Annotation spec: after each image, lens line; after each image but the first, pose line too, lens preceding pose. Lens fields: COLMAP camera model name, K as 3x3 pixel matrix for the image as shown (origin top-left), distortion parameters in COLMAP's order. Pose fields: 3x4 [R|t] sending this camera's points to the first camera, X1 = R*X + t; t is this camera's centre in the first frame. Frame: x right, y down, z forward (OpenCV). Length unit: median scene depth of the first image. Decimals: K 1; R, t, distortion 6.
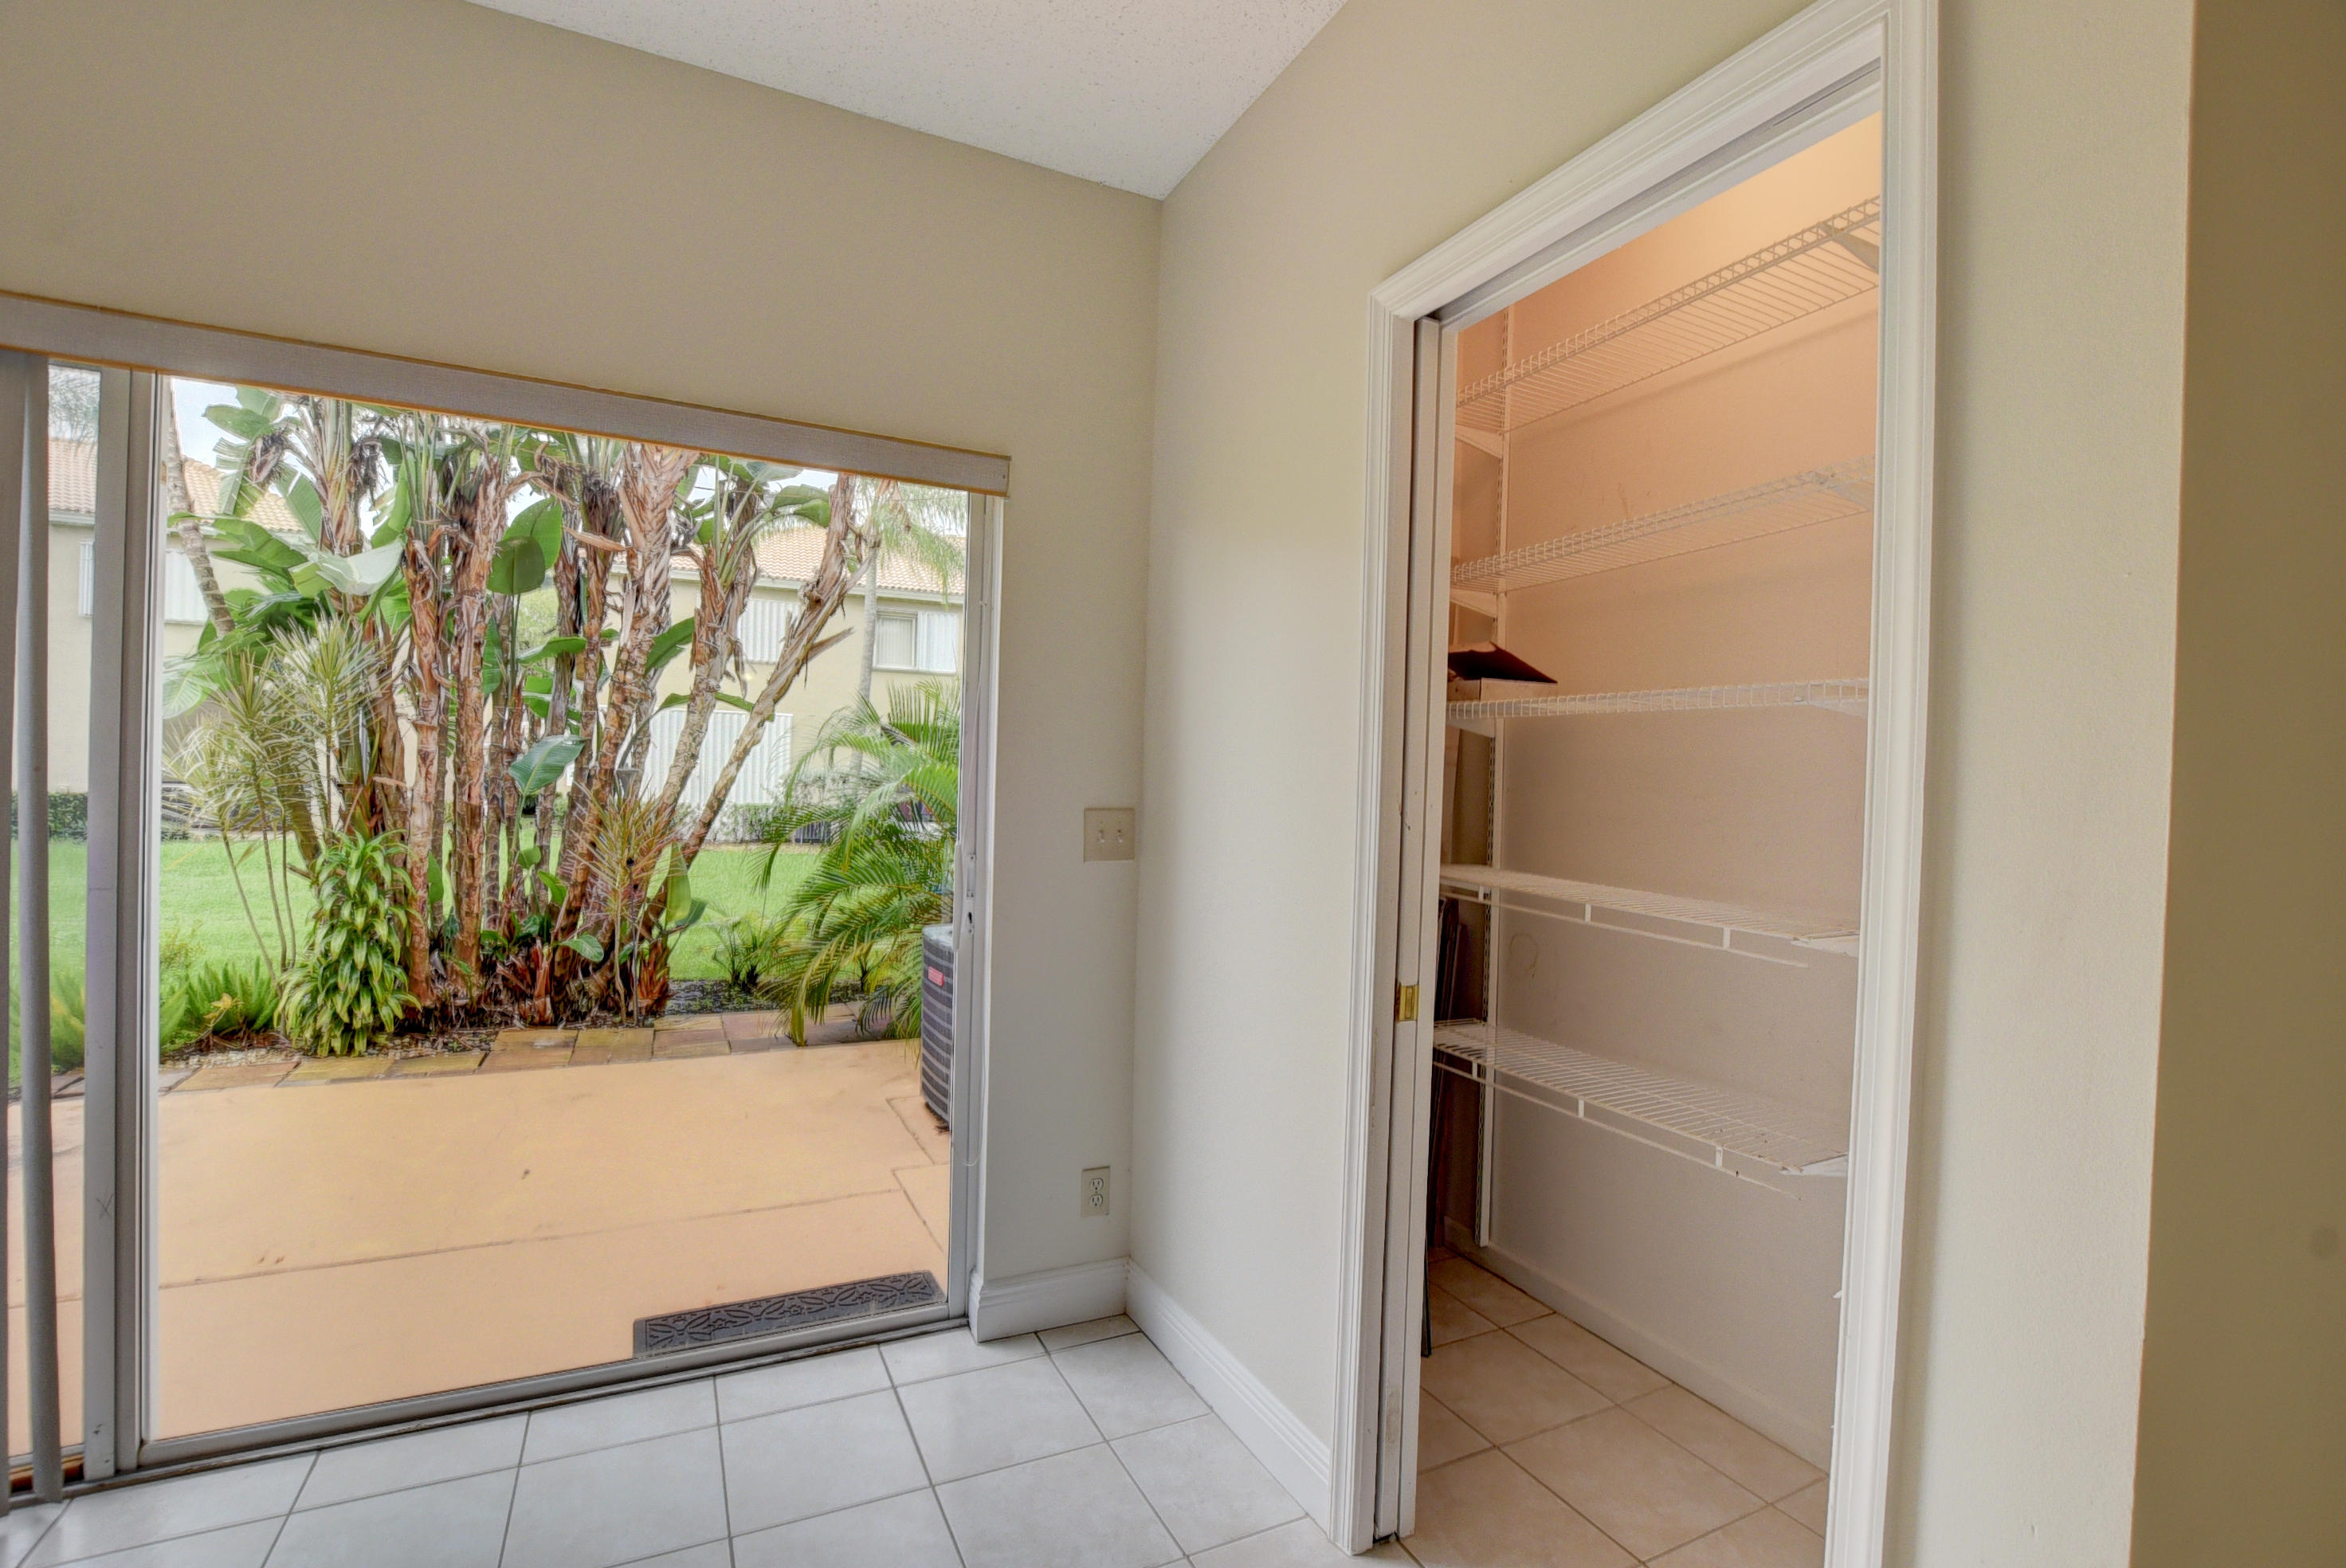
lens RADIAL K [[1037.4, 0, 1168.4], [0, 1037.4, 798.4], [0, 0, 1]] dist [-0.029430, -0.000070]
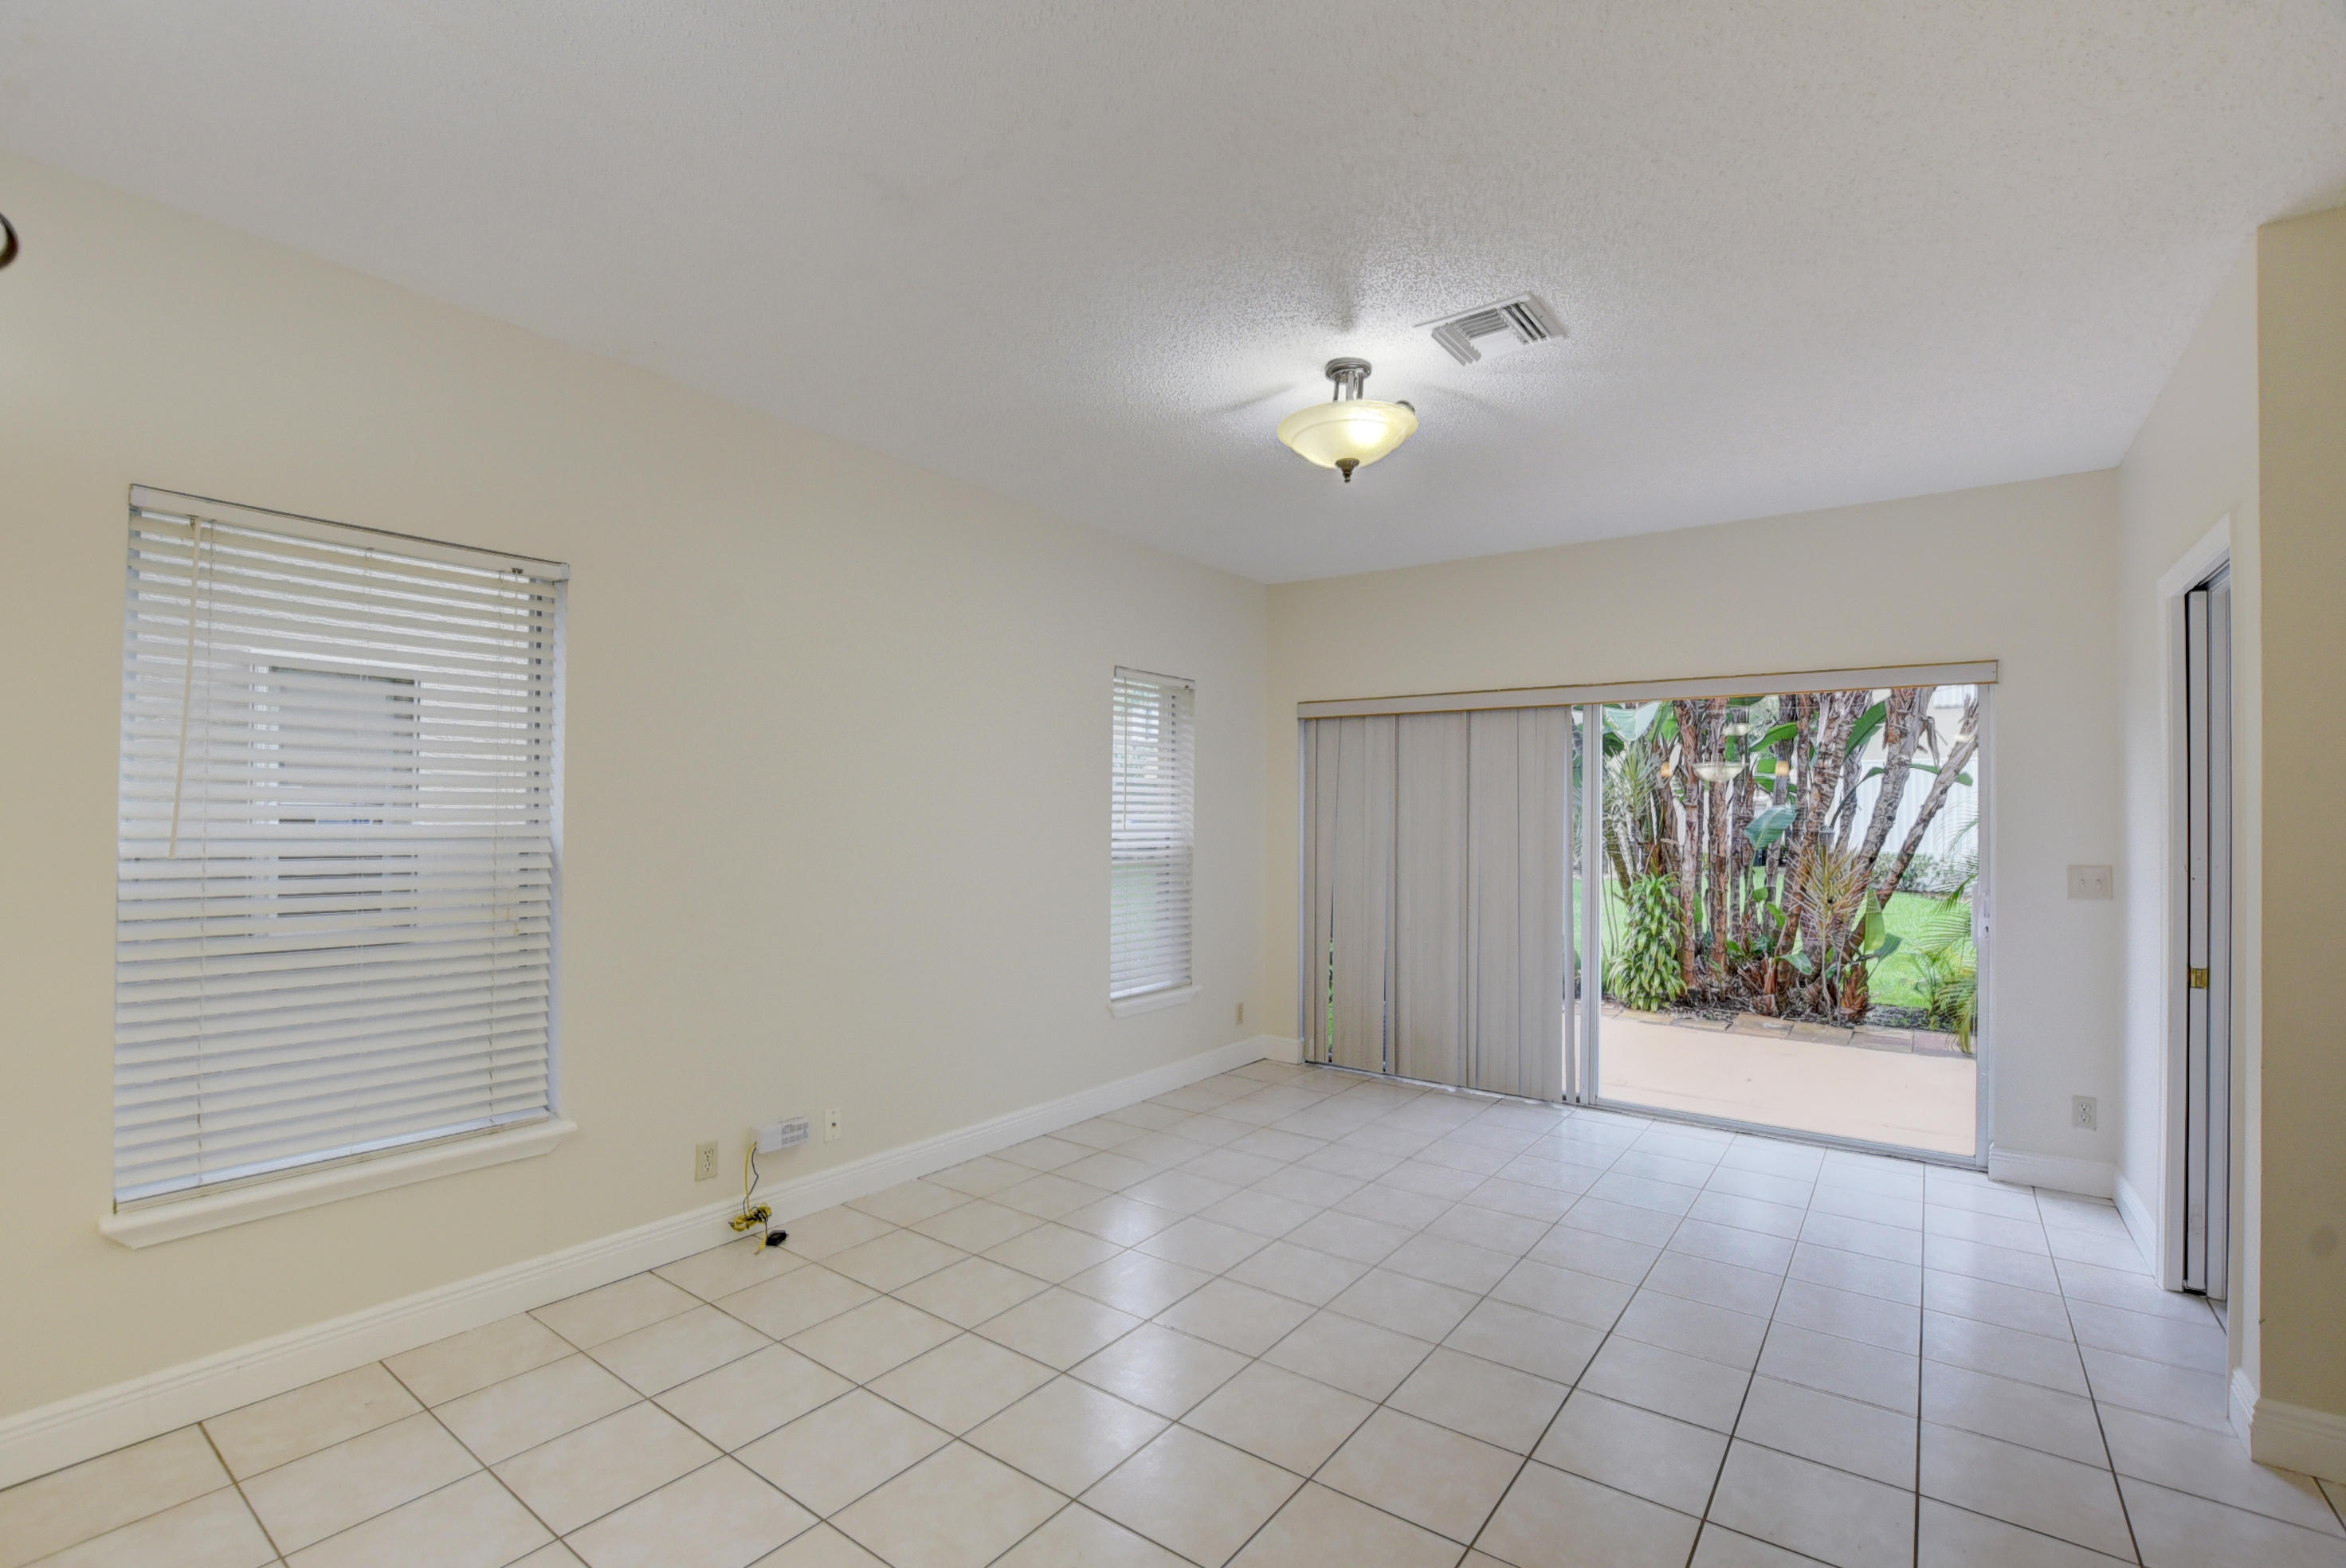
lens RADIAL K [[1037.4, 0, 1168.4], [0, 1037.4, 798.4], [0, 0, 1]] dist [-0.029430, -0.000070]
pose [[0.457647, -0.037709, -0.888334, 0.268920], [-0.004184, 0.998998, -0.044562, -0.008225], [0.889124, 0.024110, 0.457030, -0.376629]]
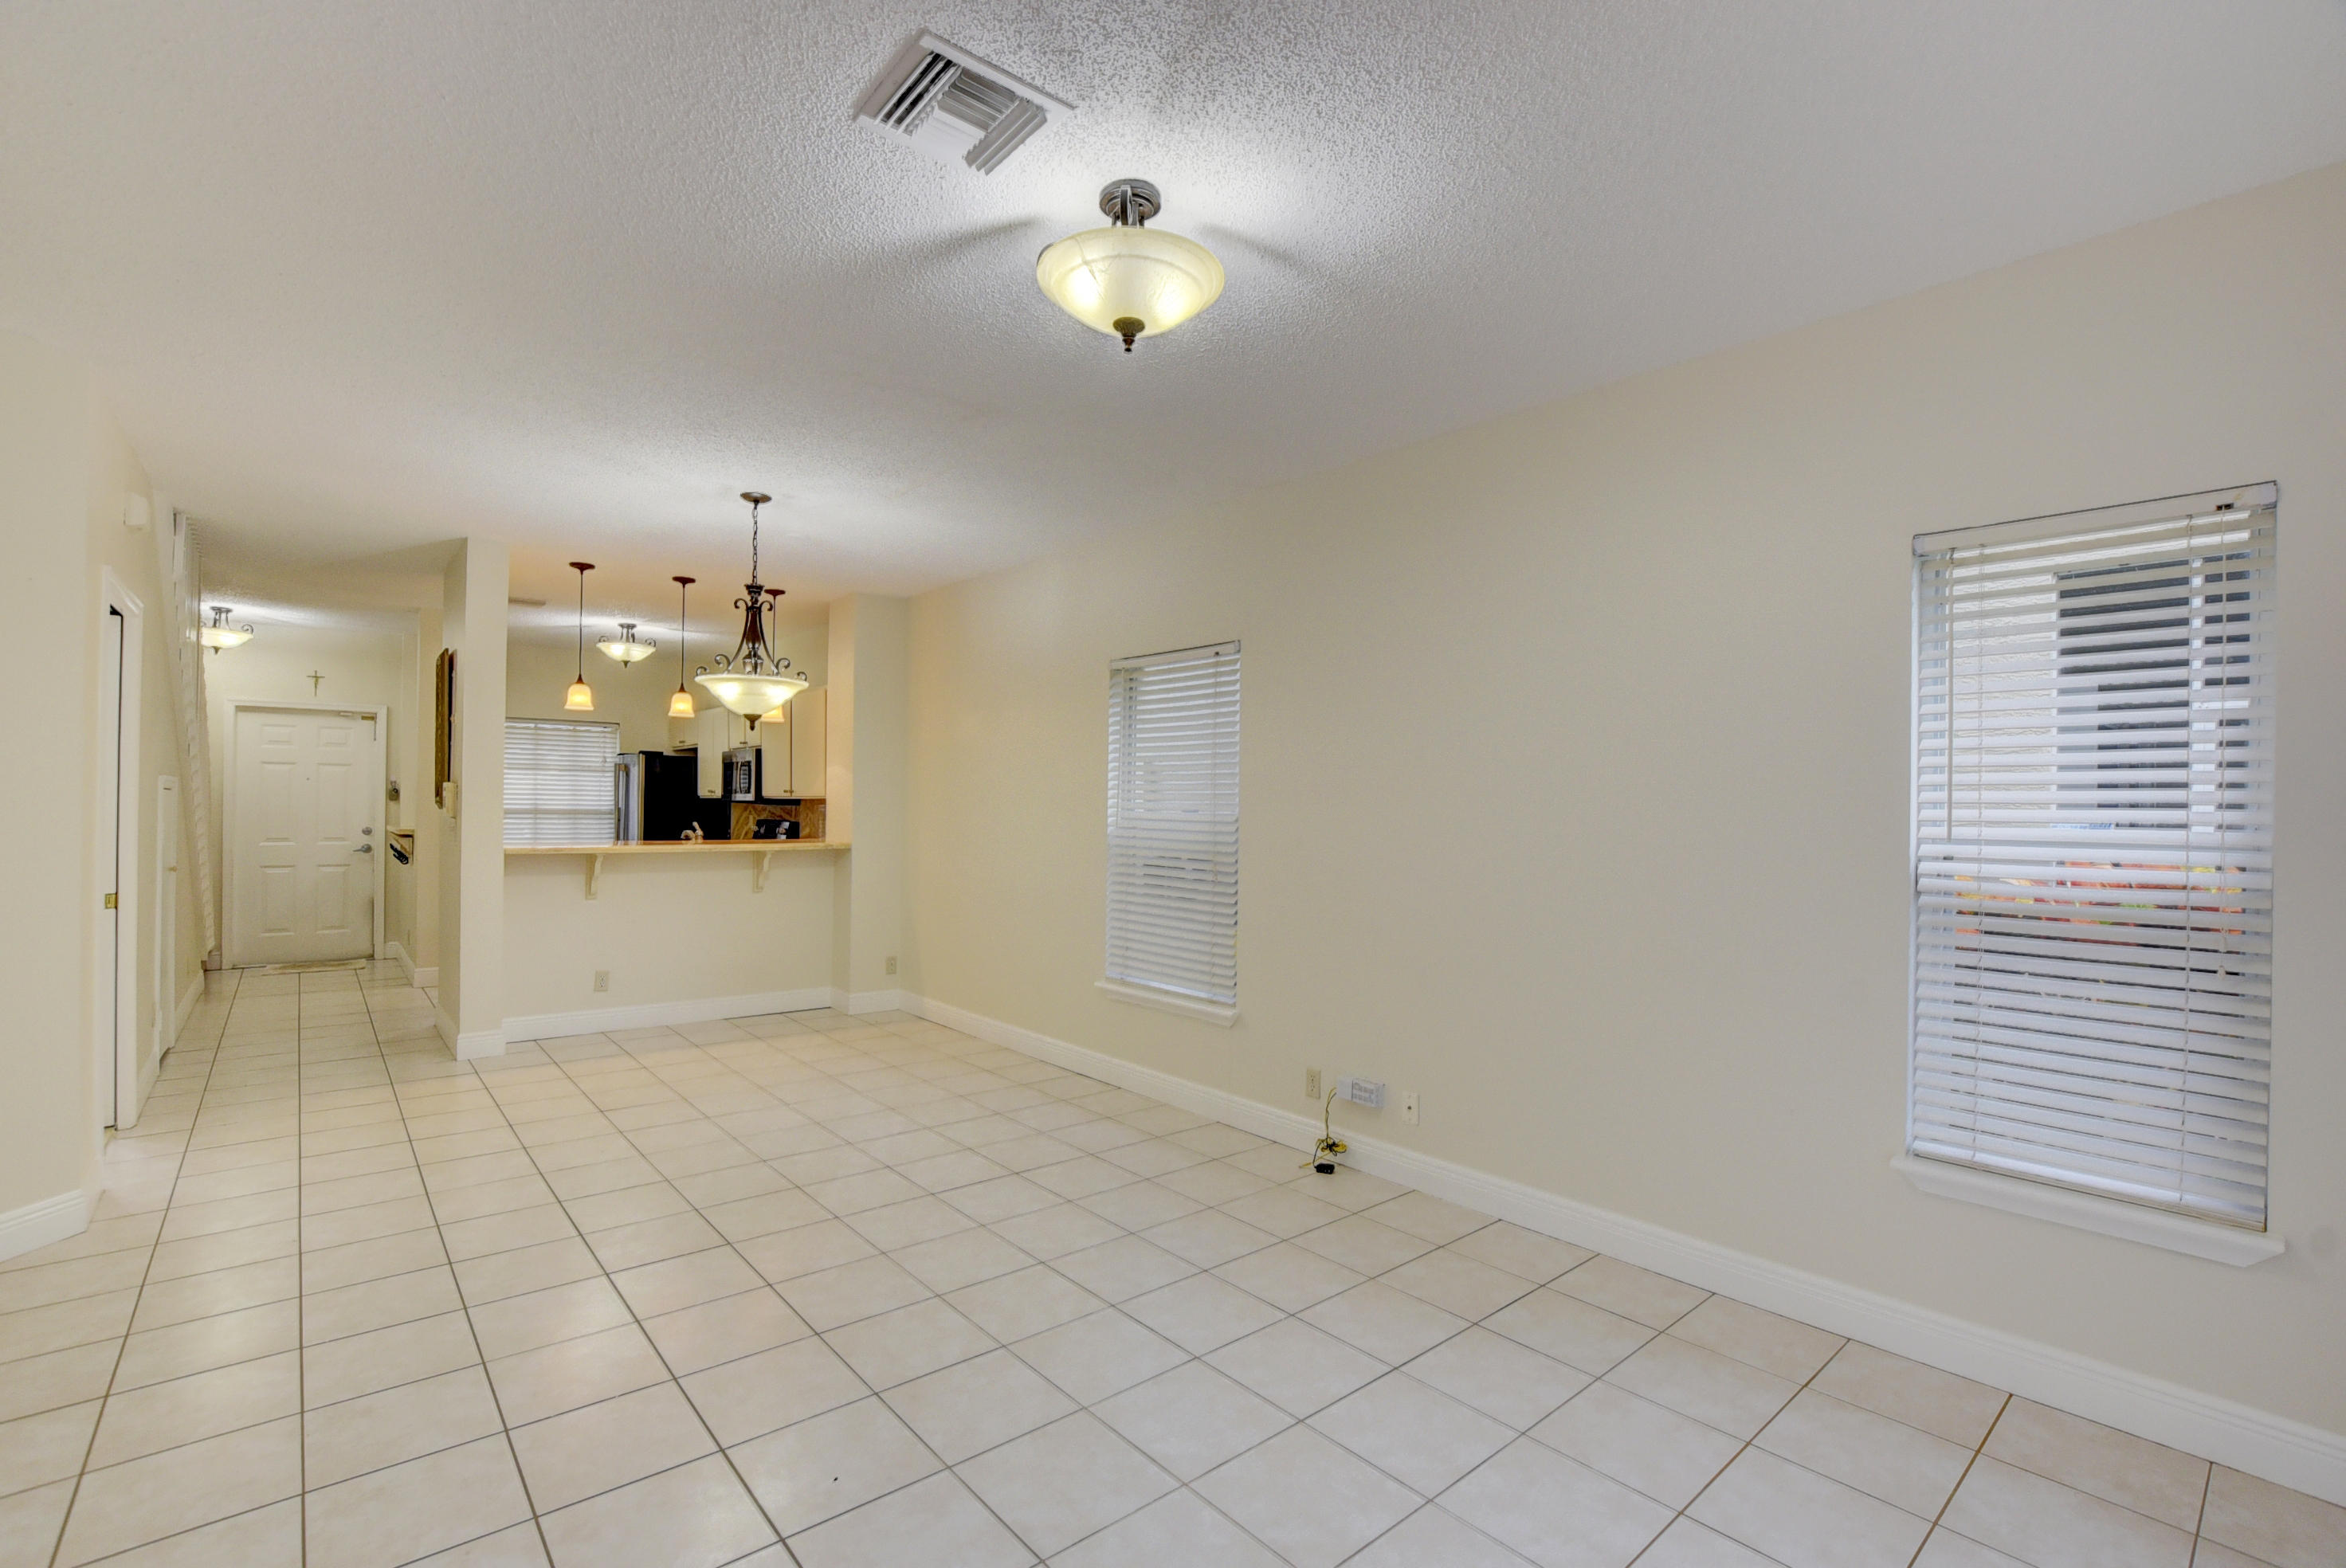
lens RADIAL K [[1038.9, 0, 1171.7], [0, 1038.9, 801.6], [0, 0, 1]] dist [-0.028556, 0.000325]
pose [[-0.967424, -0.036284, -0.250550, -0.051101], [-0.037463, 0.999298, -0.000062, -0.022595], [0.250376, 0.009326, -0.968104, 0.276064]]
